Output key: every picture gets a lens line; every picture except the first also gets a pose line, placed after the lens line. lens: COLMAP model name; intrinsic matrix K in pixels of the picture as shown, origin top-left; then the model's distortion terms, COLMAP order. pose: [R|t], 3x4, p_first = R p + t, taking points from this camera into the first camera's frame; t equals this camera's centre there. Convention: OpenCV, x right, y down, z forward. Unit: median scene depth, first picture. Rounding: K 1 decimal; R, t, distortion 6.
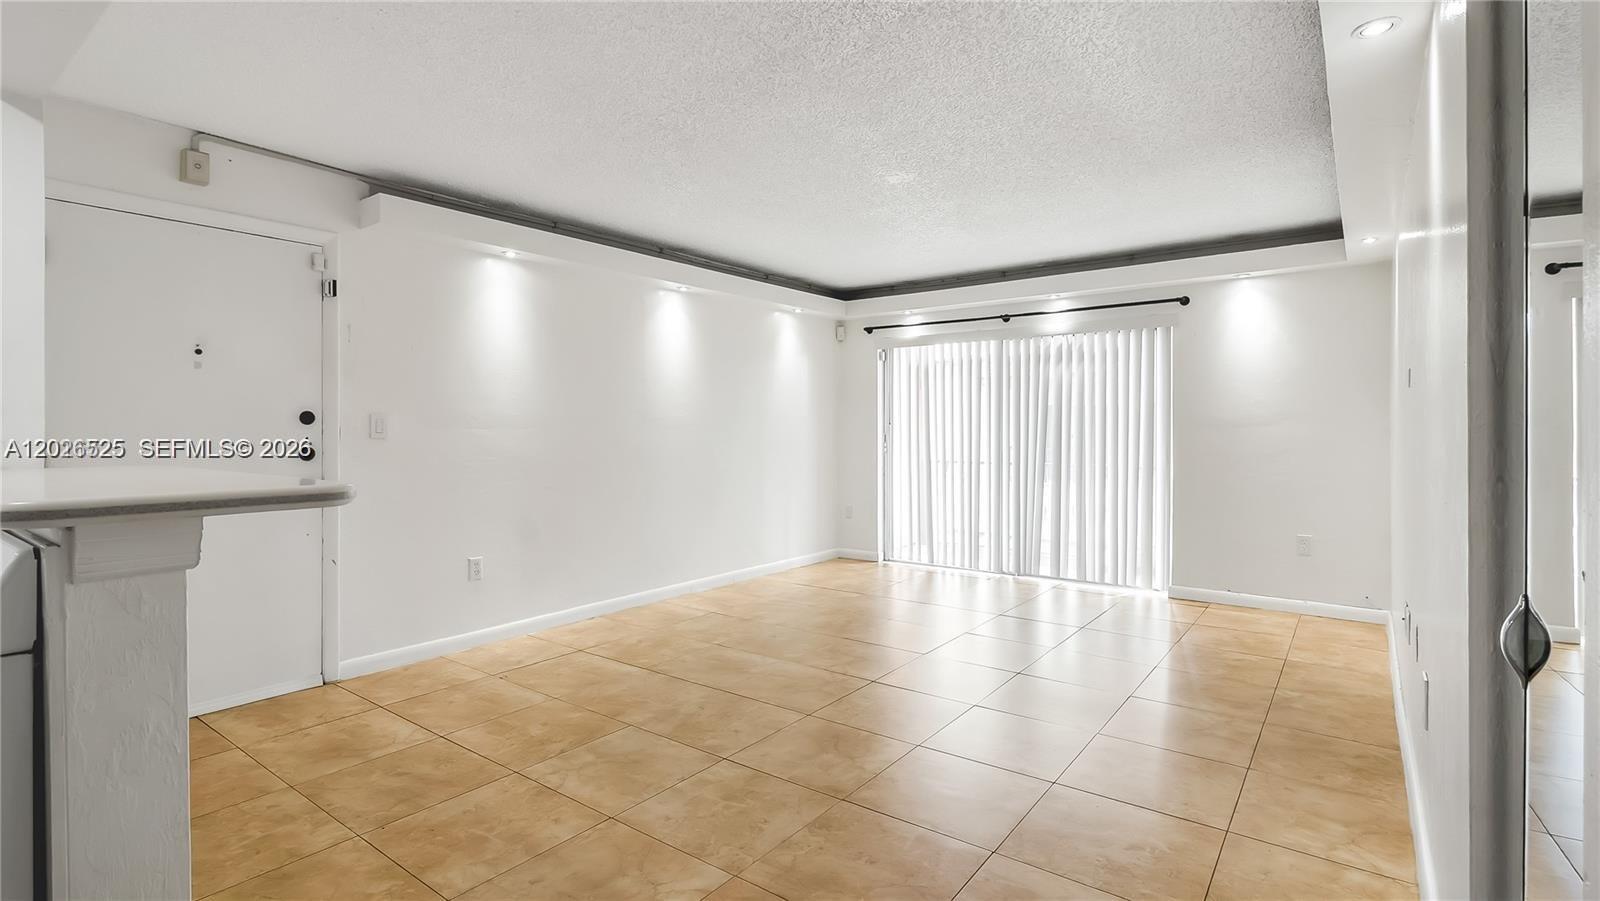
lens RADIAL K [[748.6, 0, 809.0], [0, 748.6, 433.7], [0, 0, 1]] dist [-0.004913, -0.000007]
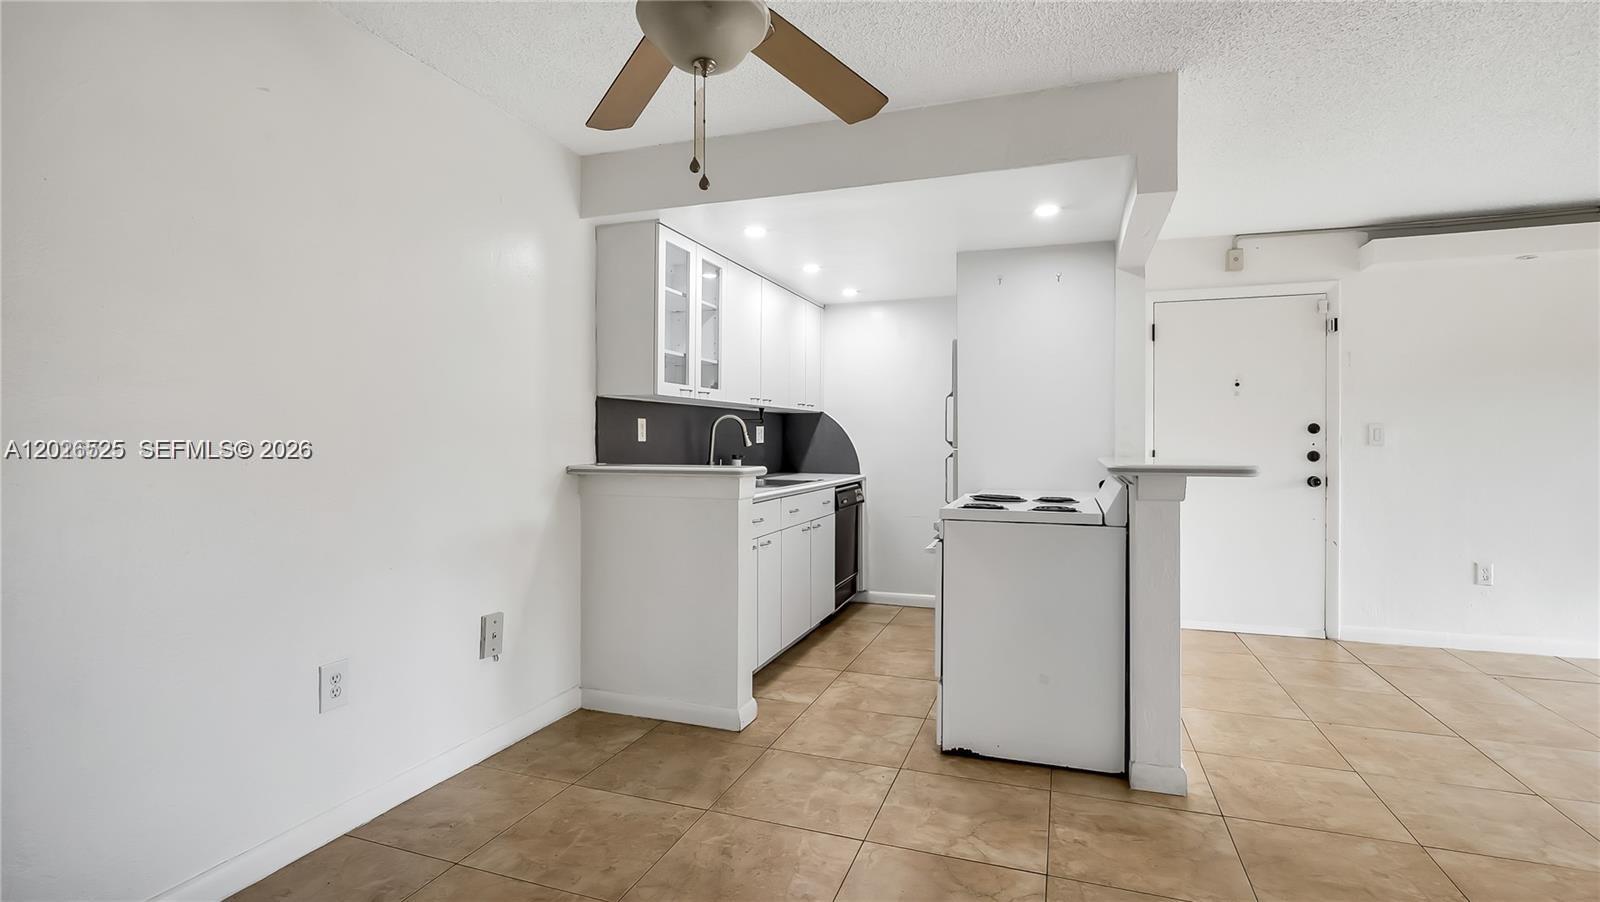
lens RADIAL K [[748.6, 0, 798.2], [0, 748.6, 438.3], [0, 0, 1]] dist [-0.004913, -0.000007]
pose [[0.290081, -0.000622, -0.957002, 0.342679], [-0.006380, 0.999976, -0.002584, 0.005687], [0.956981, 0.006855, 0.290070, -0.256253]]
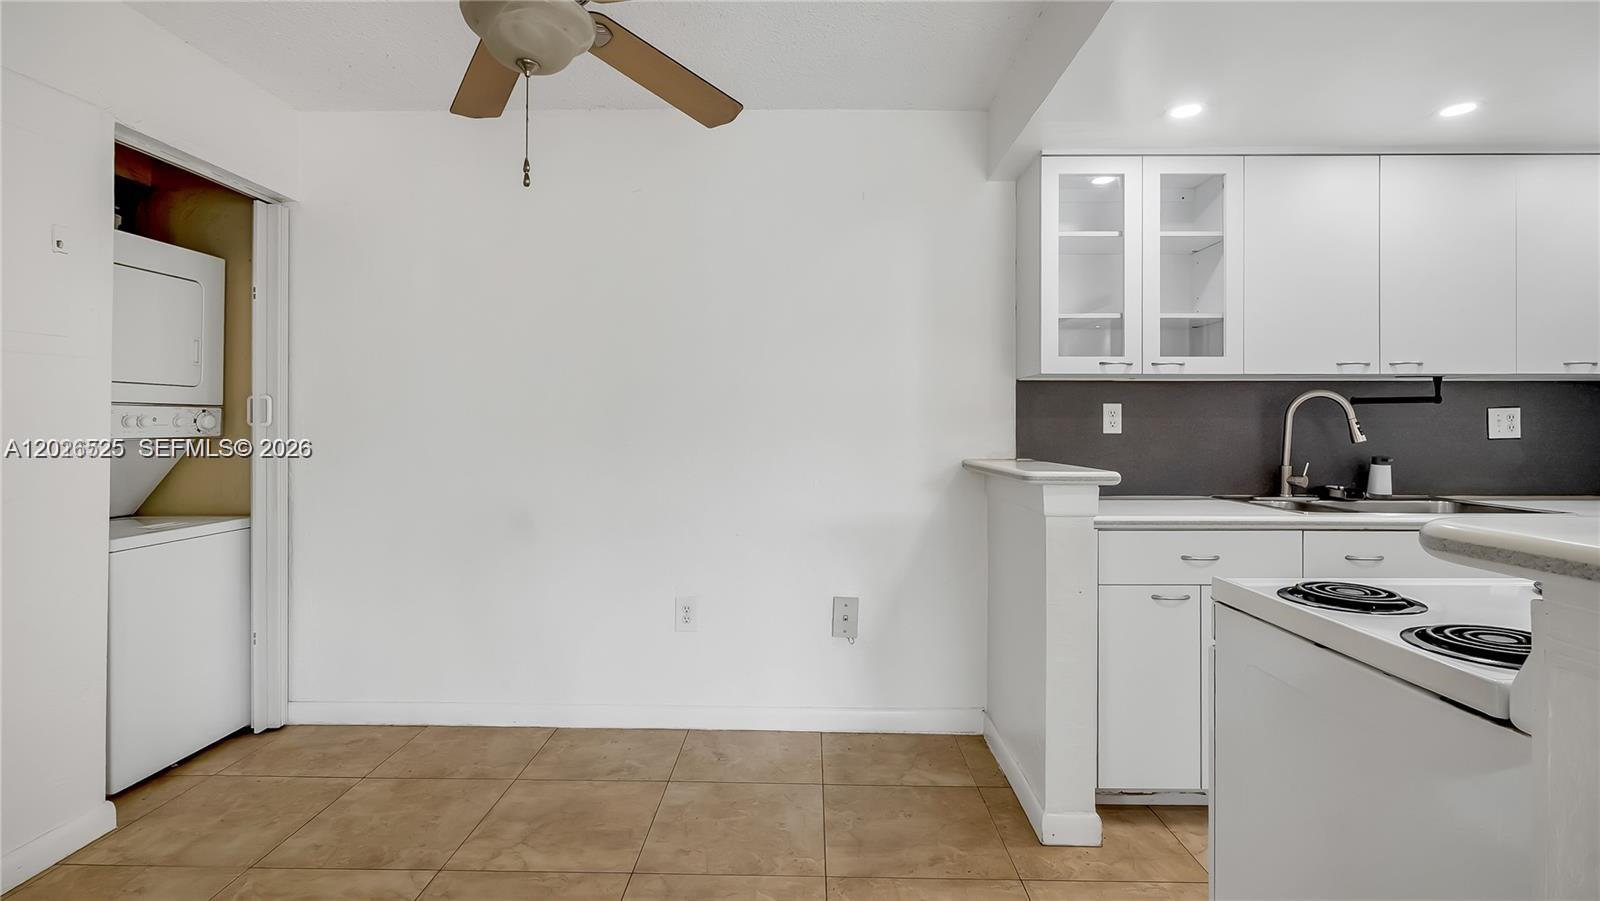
lens RADIAL K [[748.6, 0, 806.3], [0, 748.6, 424.4], [0, 0, 1]] dist [-0.004913, -0.000007]
pose [[-0.811689, -0.004745, -0.584070, -0.034305], [-0.005416, 0.999985, -0.000596, 0.000576], [0.584064, 0.002680, -0.811703, 0.392233]]
